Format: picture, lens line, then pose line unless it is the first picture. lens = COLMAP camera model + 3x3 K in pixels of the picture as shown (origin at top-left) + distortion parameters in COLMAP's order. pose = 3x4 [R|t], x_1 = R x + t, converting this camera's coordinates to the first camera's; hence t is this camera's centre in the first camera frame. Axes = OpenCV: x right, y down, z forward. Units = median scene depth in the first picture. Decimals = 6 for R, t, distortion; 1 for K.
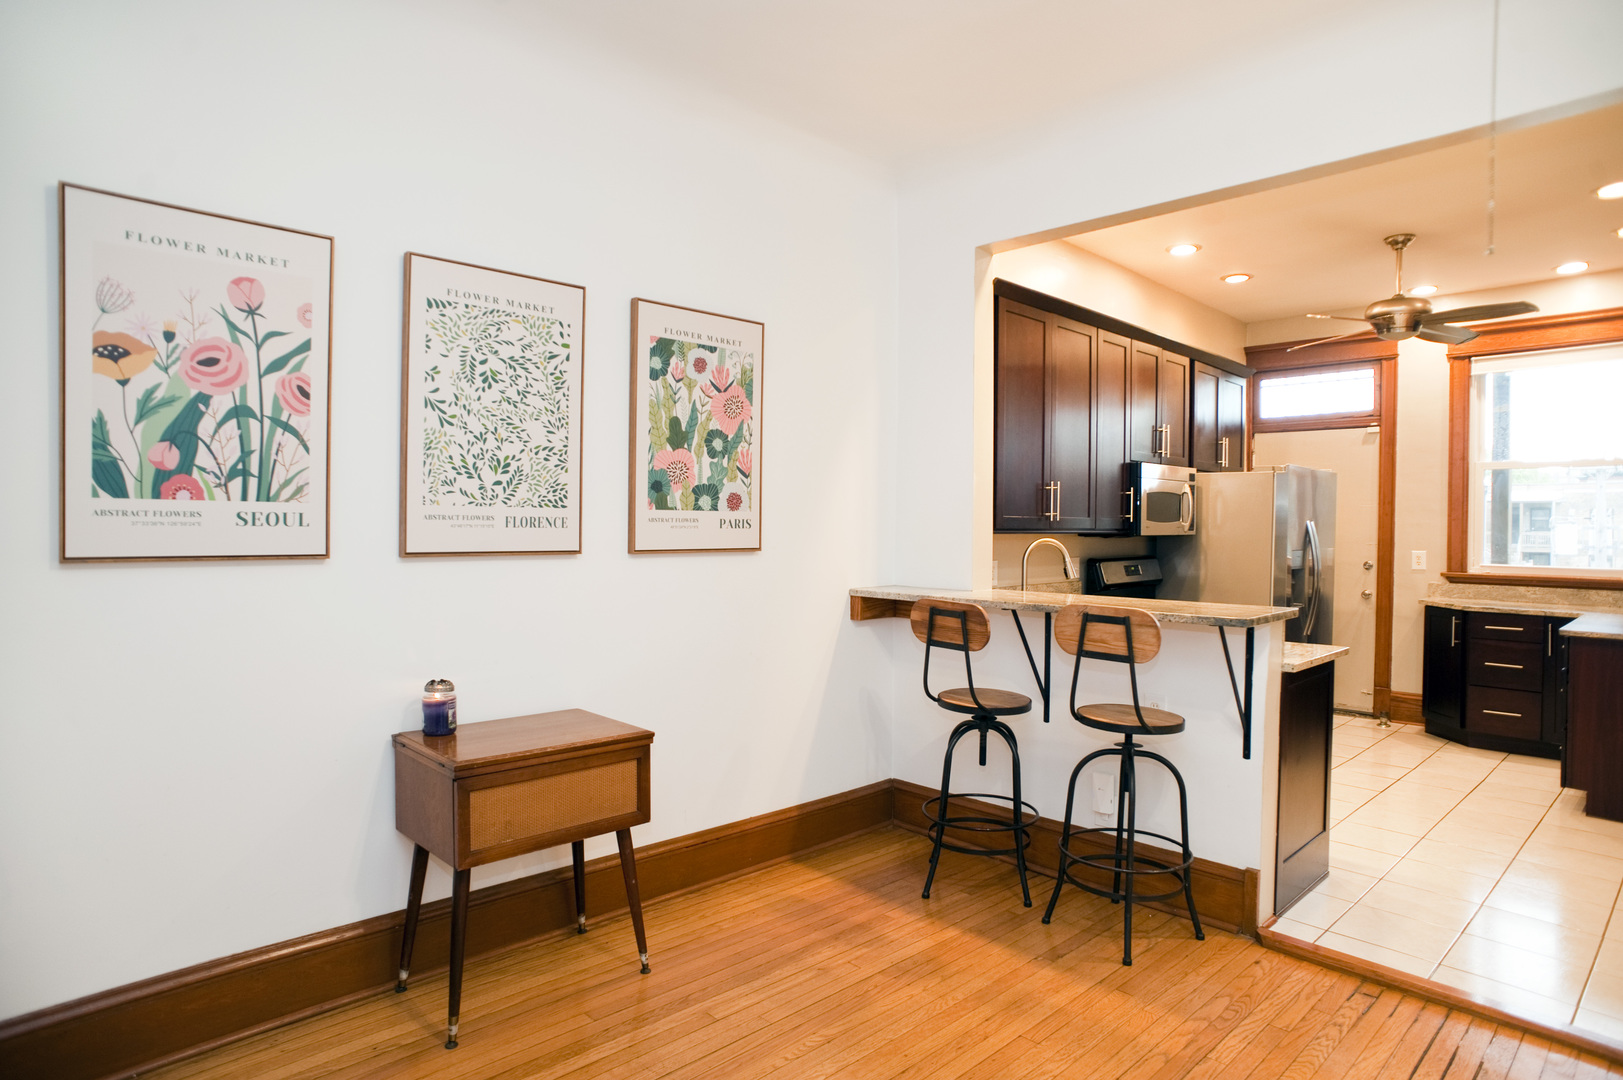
lens RADIAL K [[923.0, 0, 815.2], [0, 923.0, 541.2], [0, 0, 1]] dist [-0.095065, 0.063982]
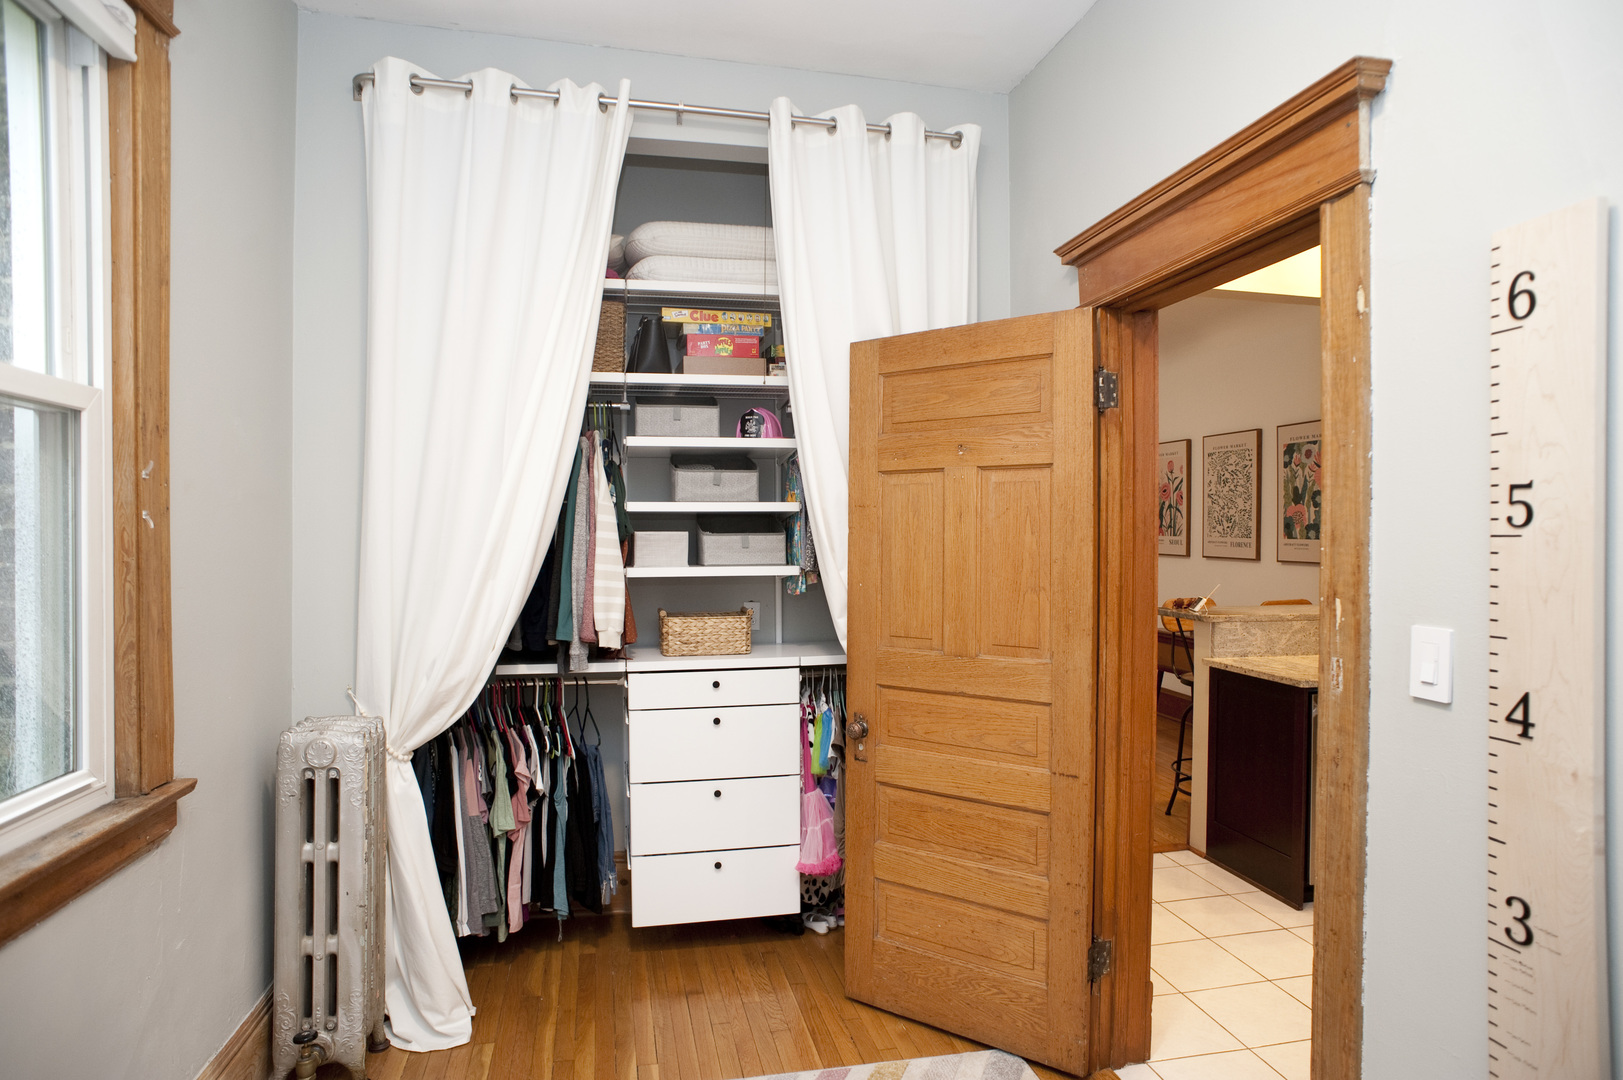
lens RADIAL K [[923.0, 0, 811.8], [0, 923.0, 537.3], [0, 0, 1]] dist [-0.095065, 0.063982]
pose [[-0.531397, -0.000077, -0.847123, 1.834474], [-0.024466, 0.999584, 0.015257, -0.041505], [0.846770, 0.028833, -0.531178, 1.149061]]
